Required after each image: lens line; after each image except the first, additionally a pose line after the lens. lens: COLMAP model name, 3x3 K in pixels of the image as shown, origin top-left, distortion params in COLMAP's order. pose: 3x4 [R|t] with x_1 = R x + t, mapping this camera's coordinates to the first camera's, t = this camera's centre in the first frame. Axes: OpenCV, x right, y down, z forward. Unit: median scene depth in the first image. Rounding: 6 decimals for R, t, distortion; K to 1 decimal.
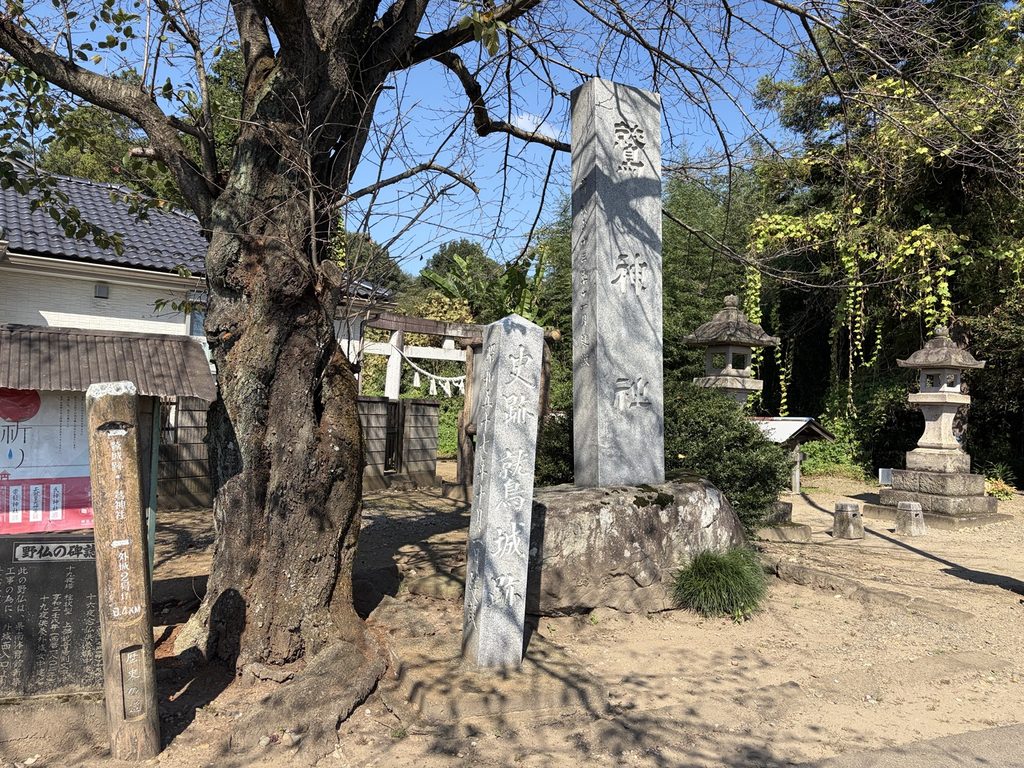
lens RADIAL K [[776.8, 0, 512.0], [0, 776.8, 384.0], [0, 0, 1]] dist [0.032480, -0.005628]
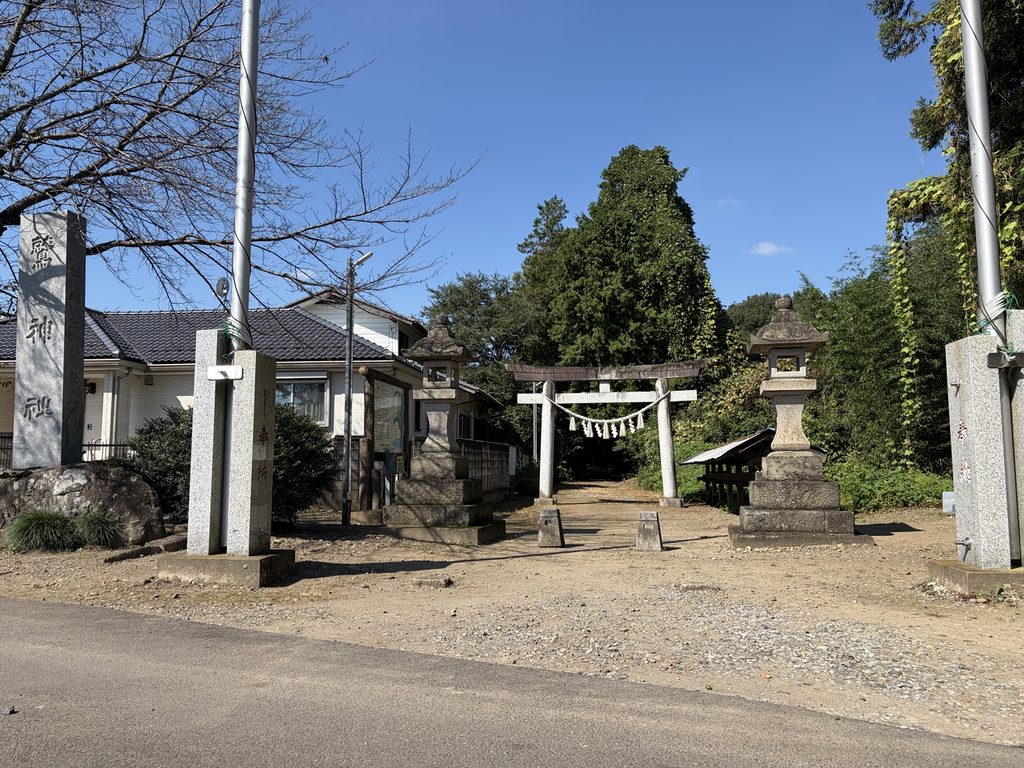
lens RADIAL K [[776.8, 0, 512.0], [0, 776.8, 384.0], [0, 0, 1]] dist [0.032480, -0.005628]
pose [[0.725424, -0.115317, -0.678574, 1.826956], [0.053196, 0.992310, -0.111765, 0.183355], [0.686244, 0.044979, 0.725980, 0.504067]]
